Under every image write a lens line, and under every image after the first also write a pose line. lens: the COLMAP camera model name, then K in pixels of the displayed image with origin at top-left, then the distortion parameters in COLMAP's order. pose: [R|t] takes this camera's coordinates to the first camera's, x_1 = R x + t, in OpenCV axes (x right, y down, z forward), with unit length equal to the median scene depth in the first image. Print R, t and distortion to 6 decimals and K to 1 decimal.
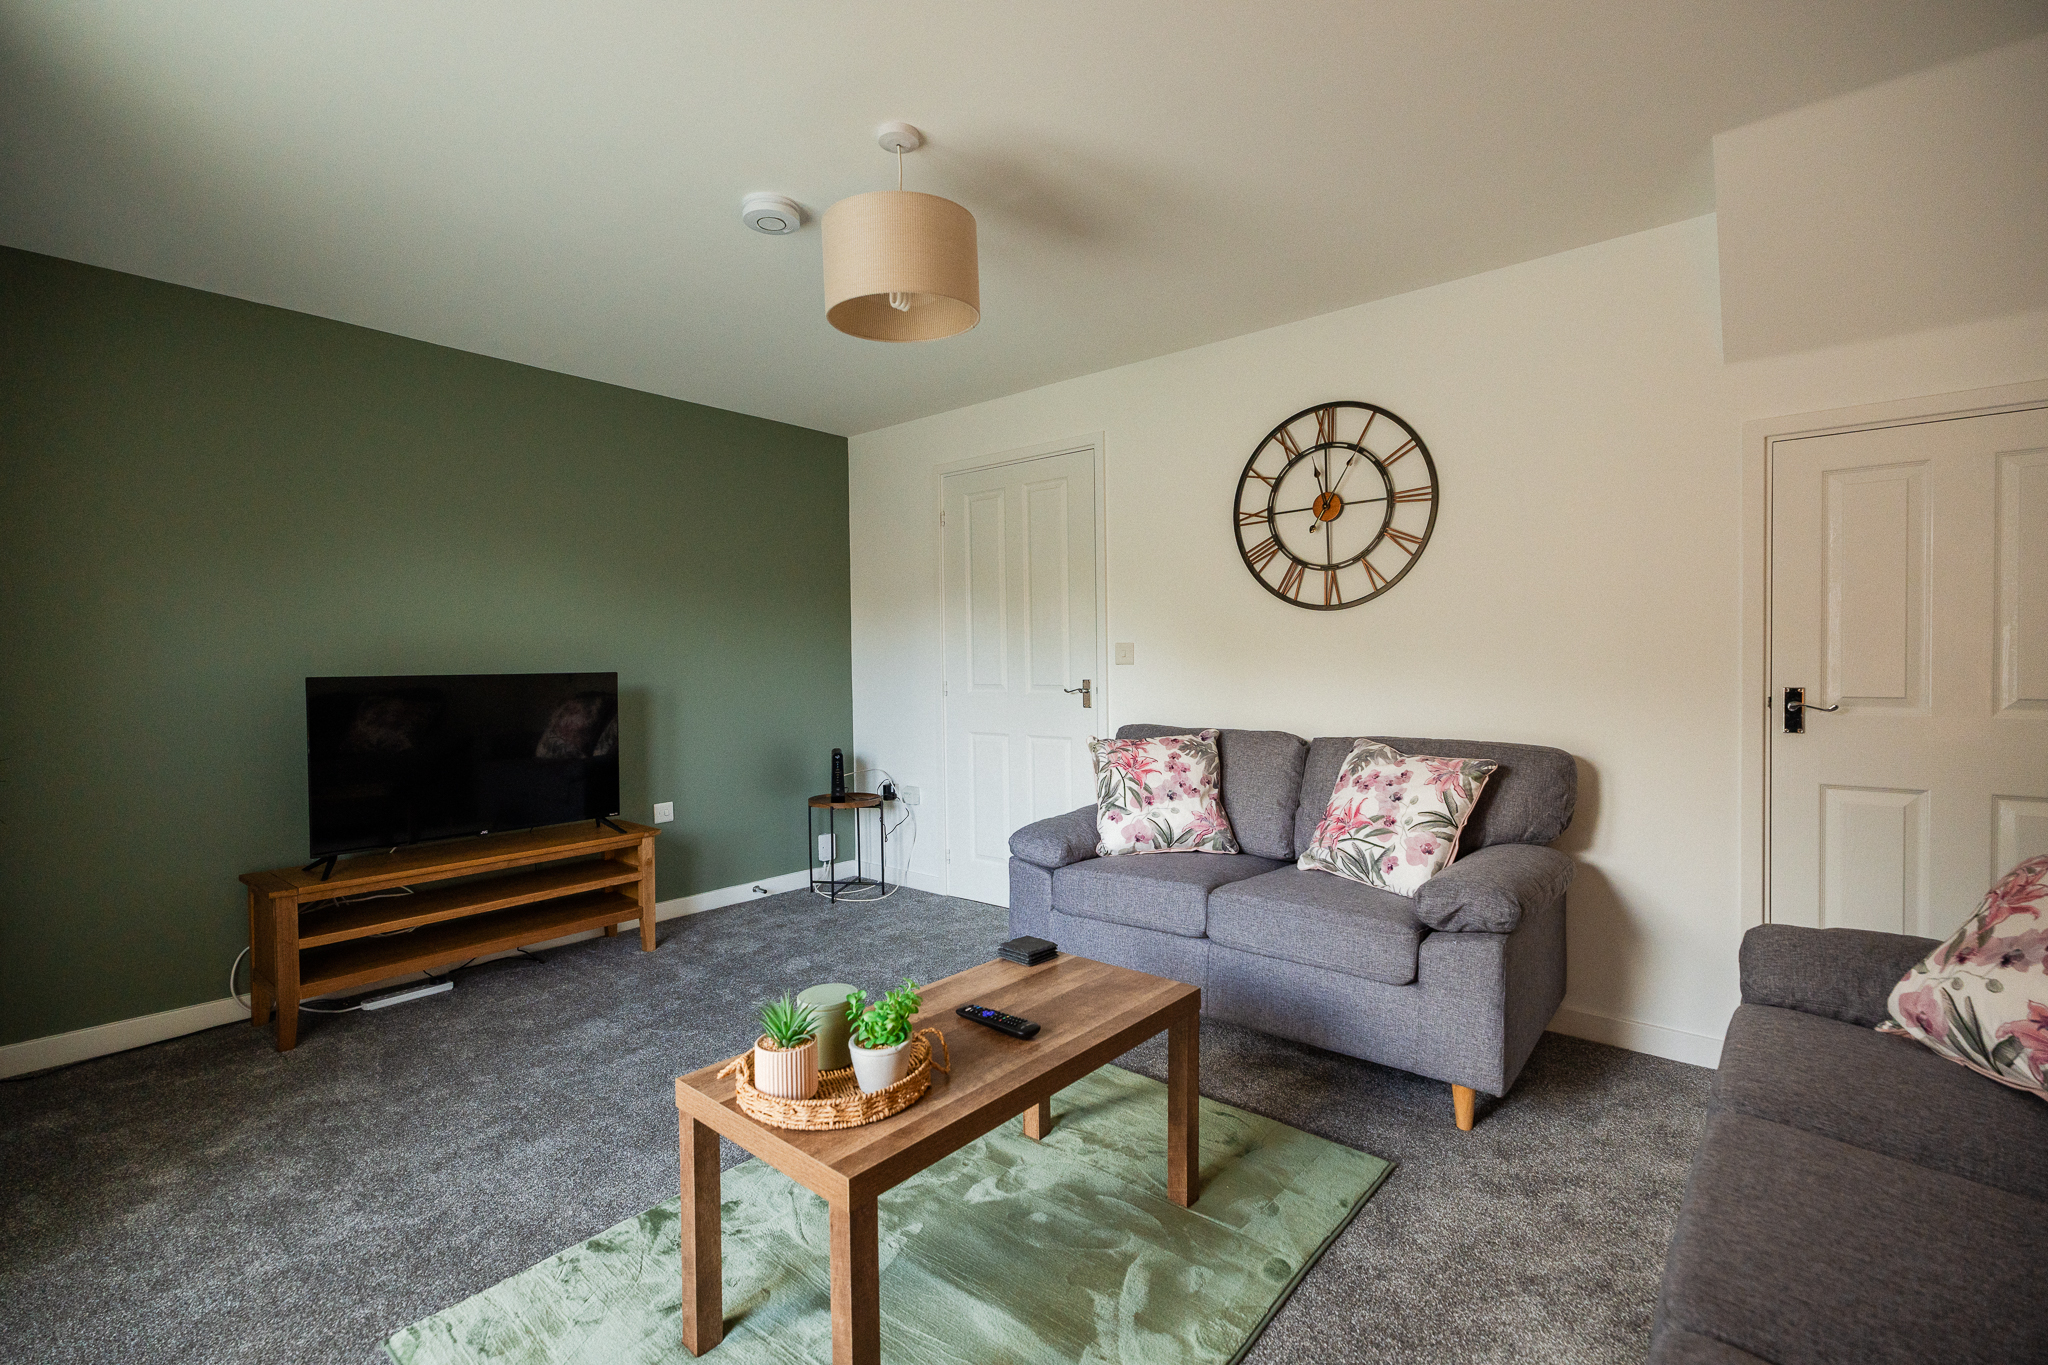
lens RADIAL K [[898.0, 0, 1024.0], [0, 898.0, 682.5], [0, 0, 1]] dist [-0.000032, -0.000025]
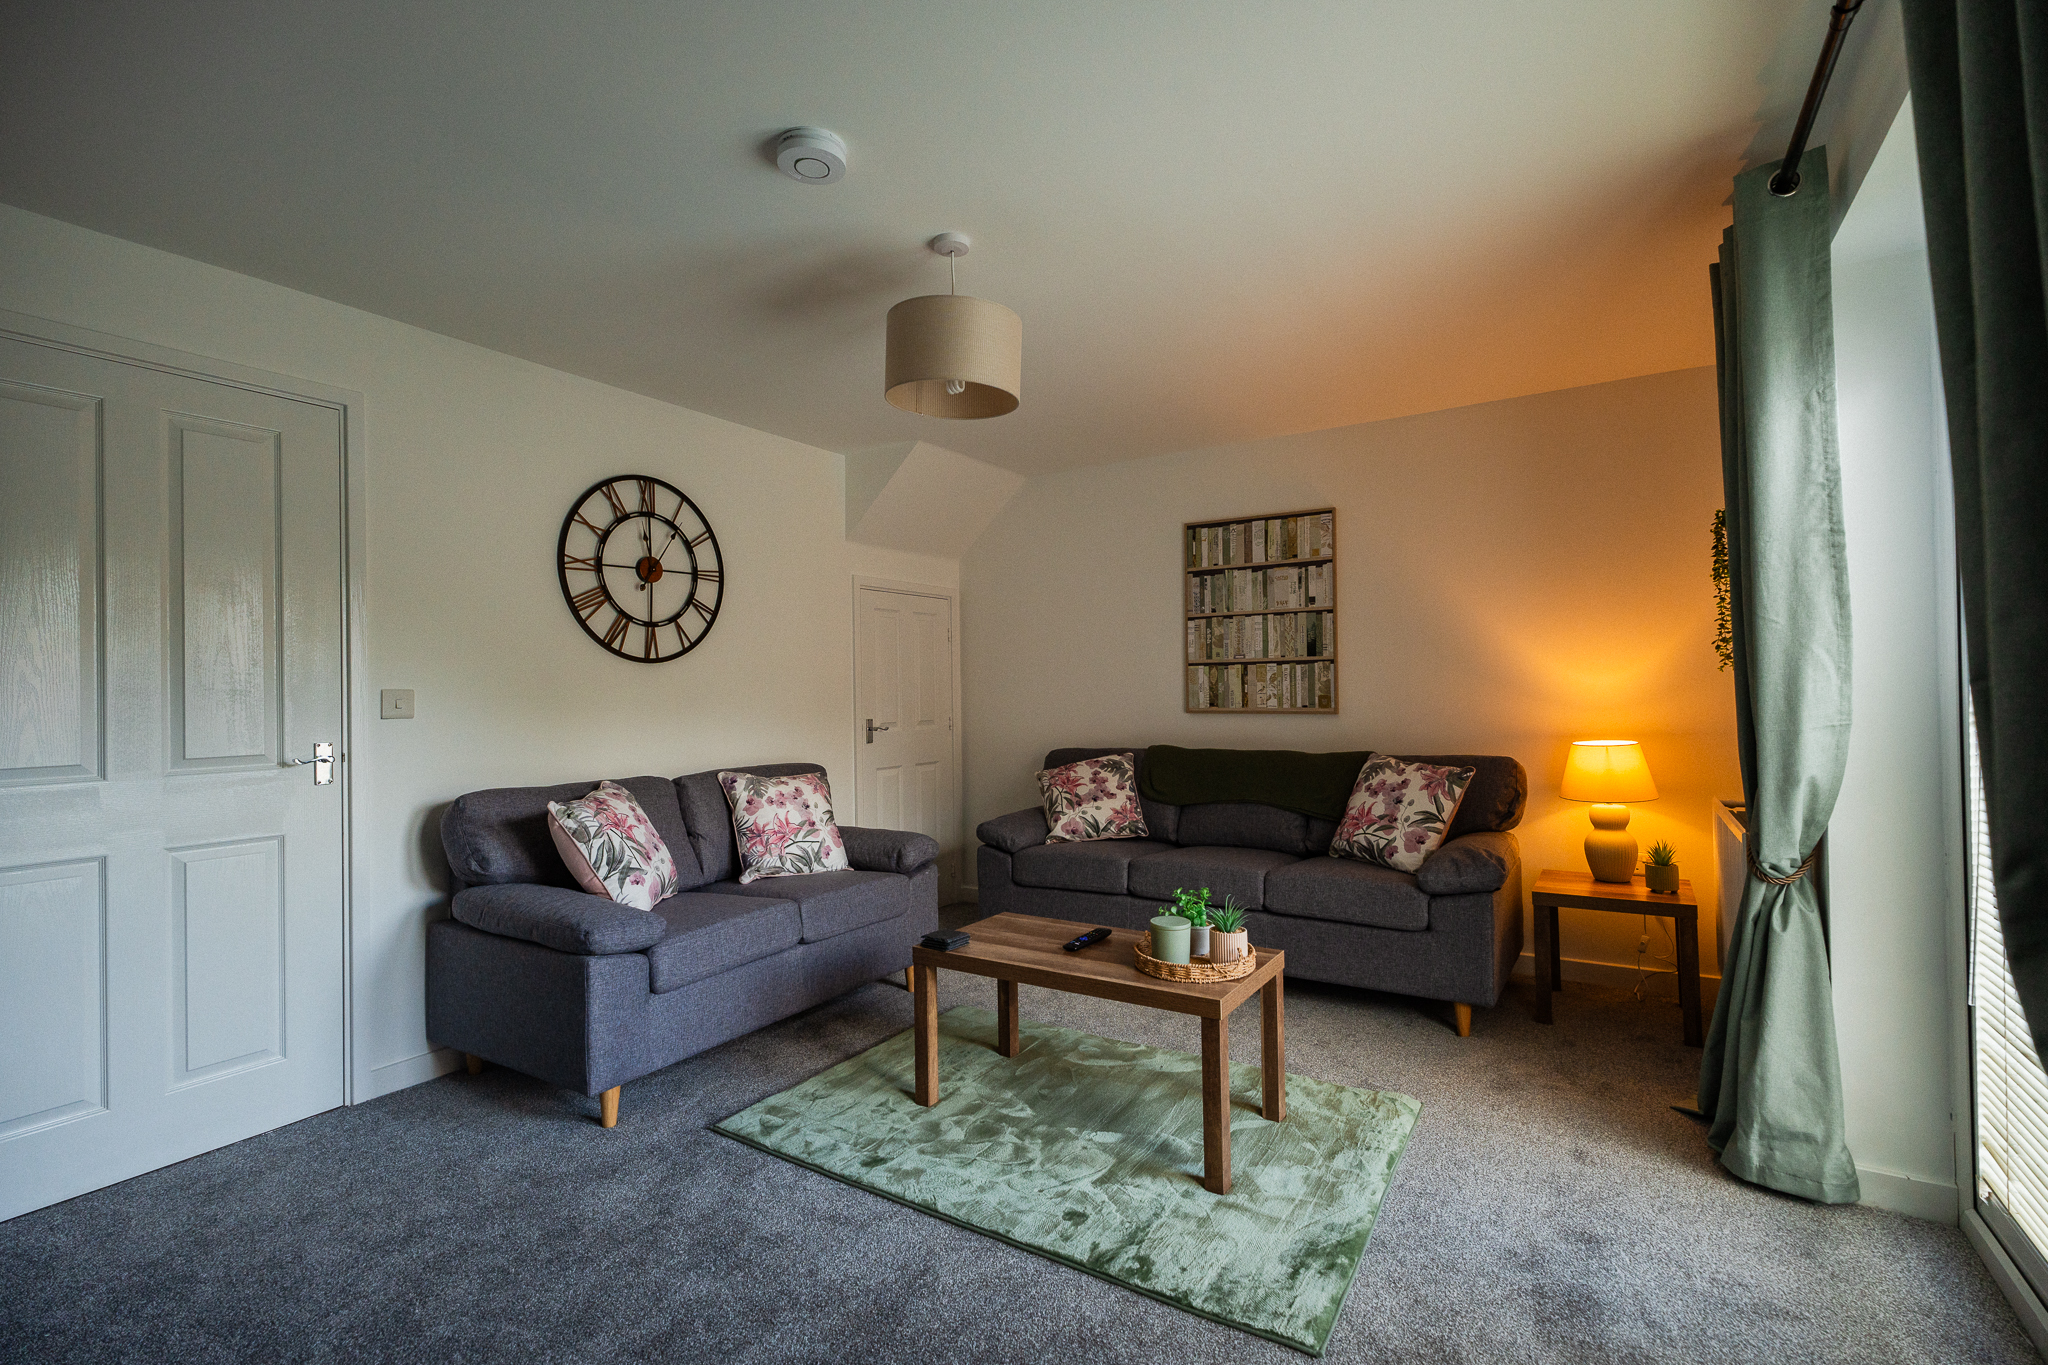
lens RADIAL K [[898.0, 0, 1024.0], [0, 898.0, 682.5], [0, 0, 1]] dist [-0.000032, -0.000025]
pose [[-0.115838, 0.025902, 0.992930, -0.807617], [0.044926, 0.998773, -0.020813, -0.012843], [-0.992252, 0.042197, -0.116859, 0.674232]]
